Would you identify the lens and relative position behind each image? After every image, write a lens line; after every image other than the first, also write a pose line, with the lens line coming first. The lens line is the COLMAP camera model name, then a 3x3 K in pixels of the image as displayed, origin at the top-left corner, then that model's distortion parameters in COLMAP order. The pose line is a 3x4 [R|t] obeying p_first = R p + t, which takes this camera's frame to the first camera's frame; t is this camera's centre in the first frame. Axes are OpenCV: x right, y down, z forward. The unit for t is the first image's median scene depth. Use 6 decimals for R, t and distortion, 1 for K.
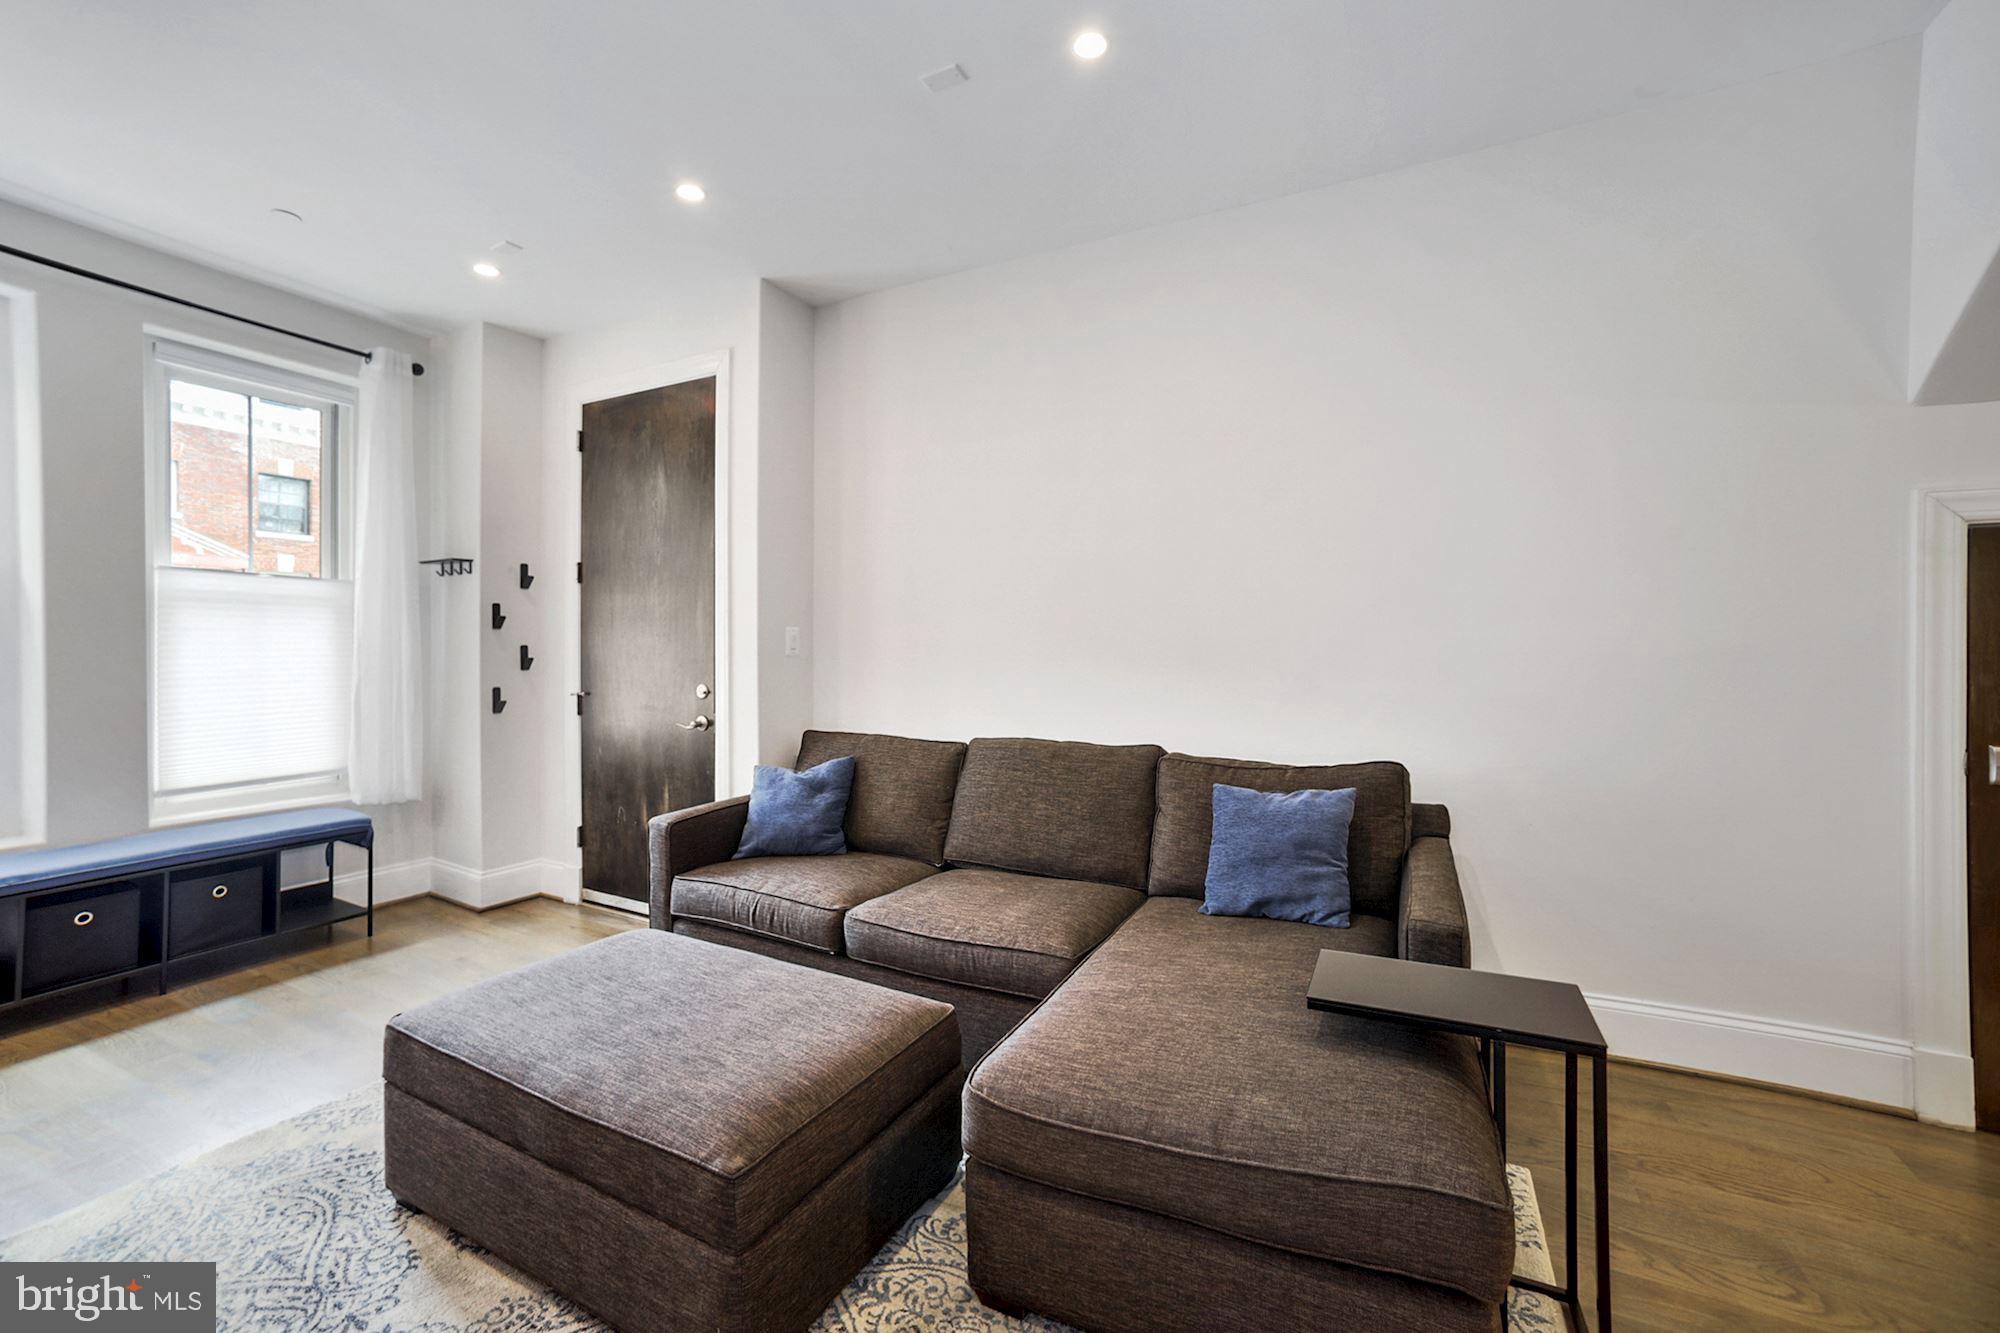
lens RADIAL K [[816.7, 0, 999.4], [0, 816.7, 633.2], [0, 0, 1]] dist [-0.065741, 0.036558]
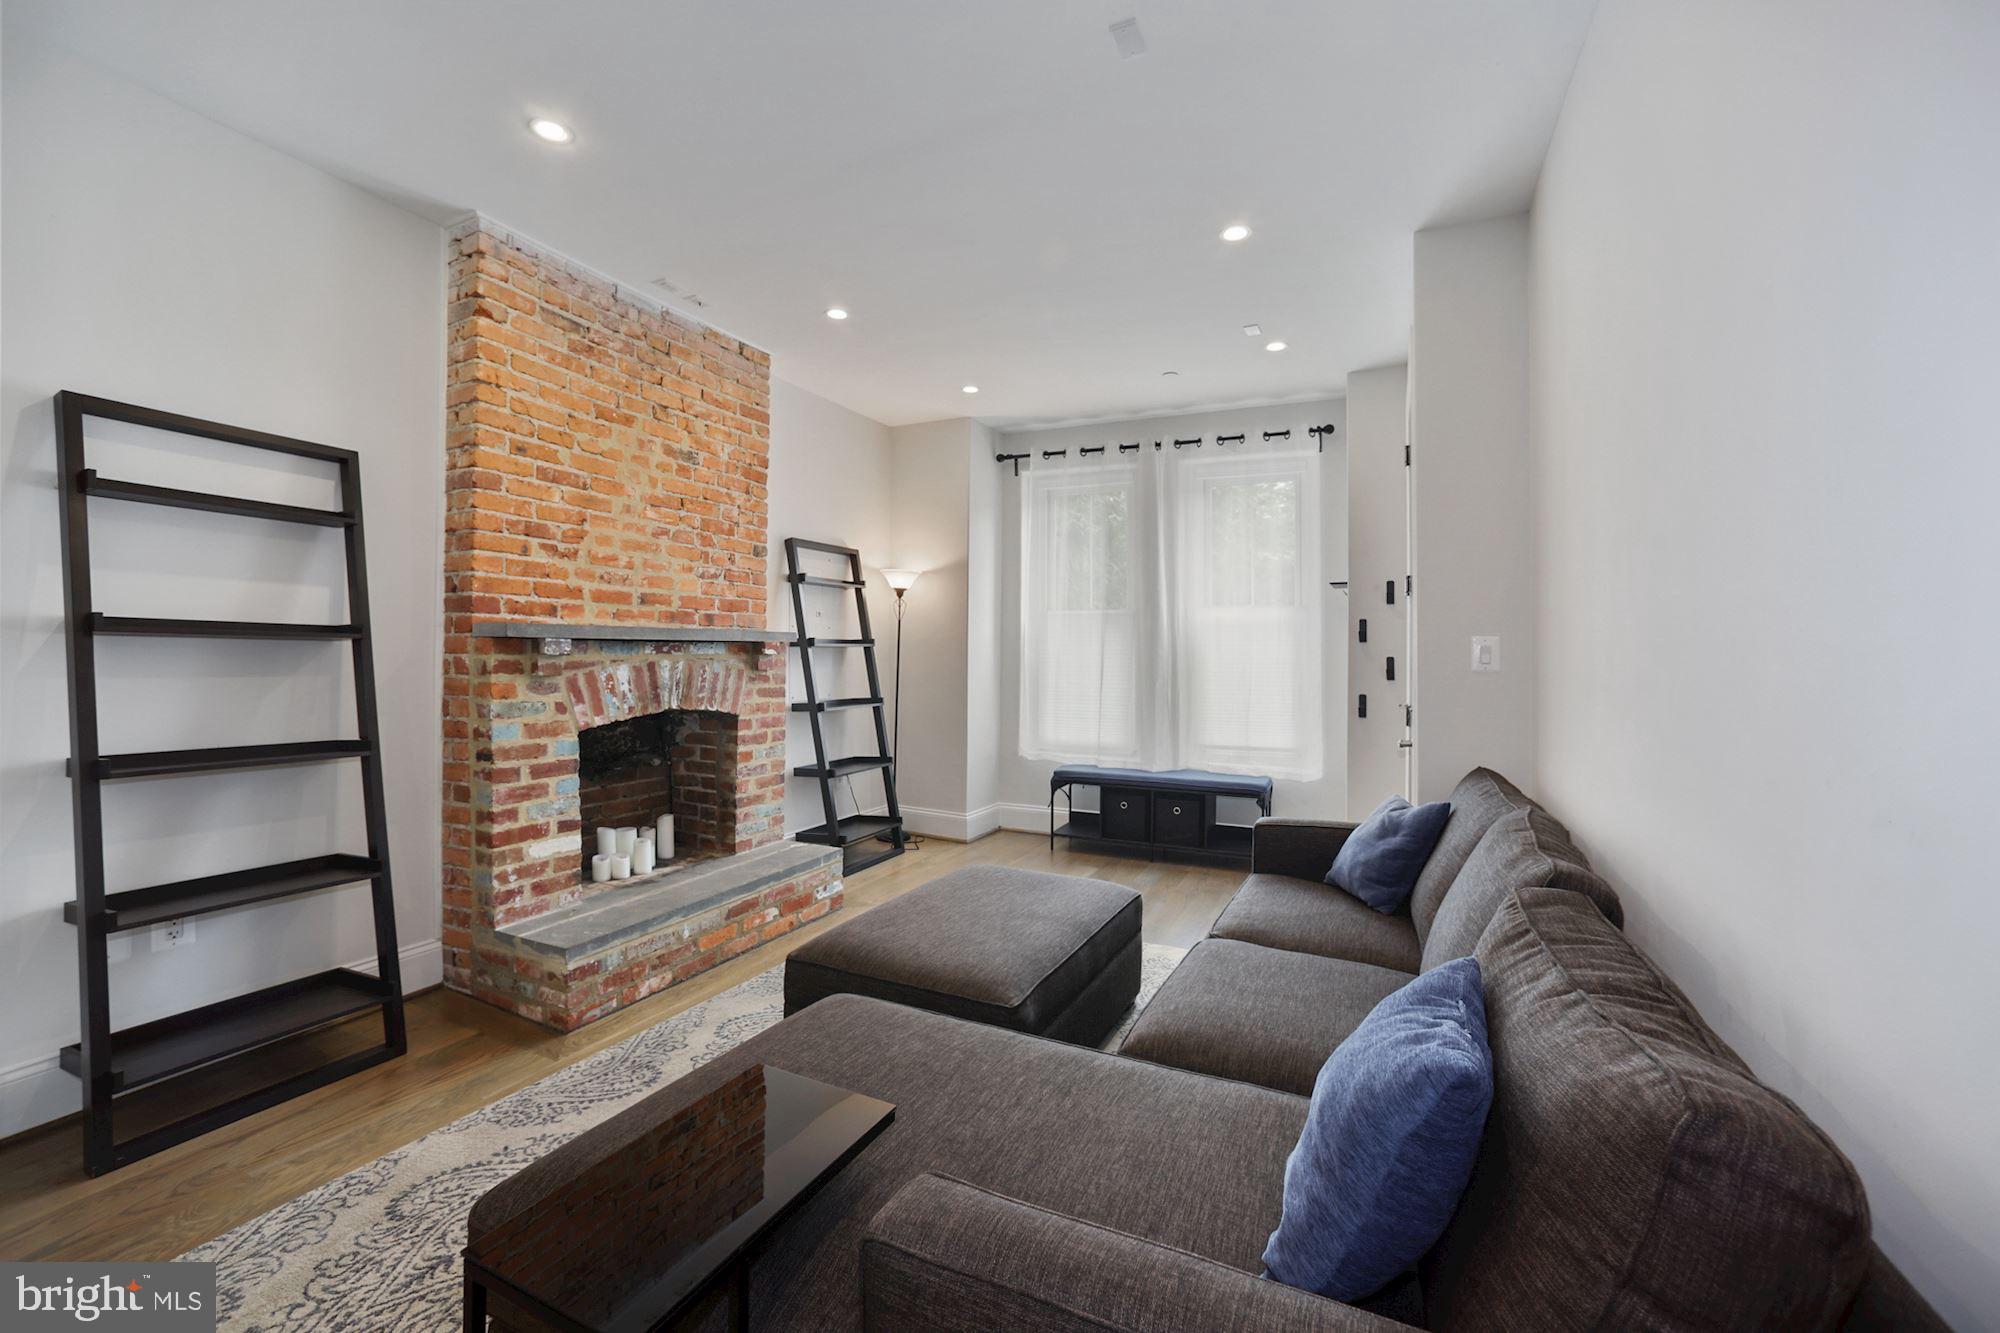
lens RADIAL K [[801.1, 0, 988.1], [0, 801.1, 659.5], [0, 0, 1]] dist [-0.047398, 0.020316]
pose [[-0.001837, 0.011767, -0.999929, 0.482089], [0.005388, 0.999916, 0.011757, 0.003257], [0.999984, -0.005366, -0.001900, 0.484281]]
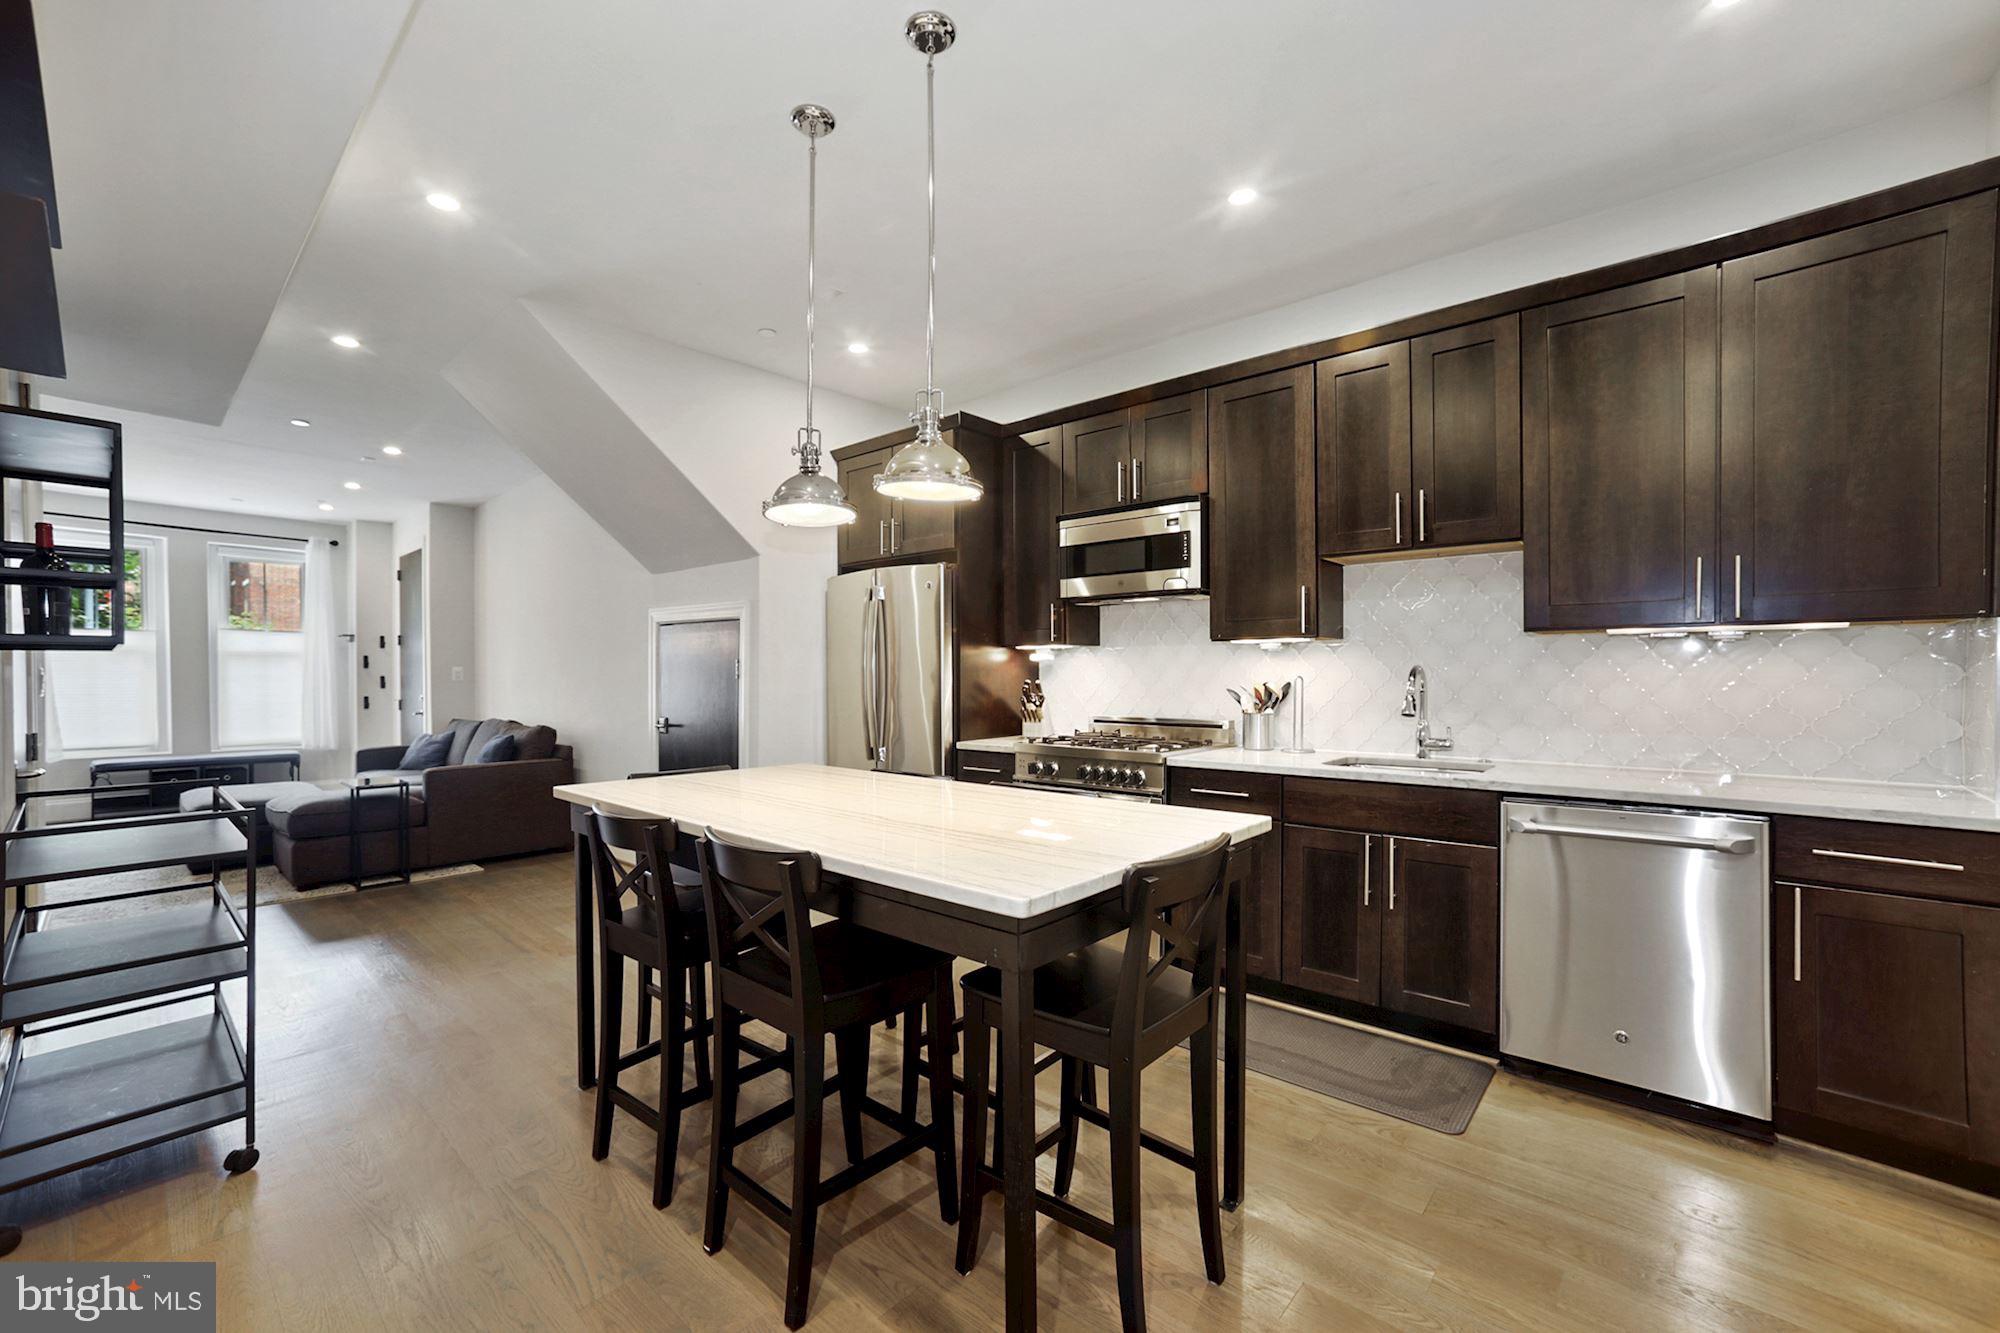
lens RADIAL K [[789.5, 0, 1029.9], [0, 789.5, 640.6], [0, 0, 1]] dist [-0.034766, 0.019737]
pose [[0.975325, -0.013905, -0.220337, 1.482297], [0.008663, 0.999656, -0.024741, -0.011752], [0.220605, 0.022222, 0.975110, -0.572151]]
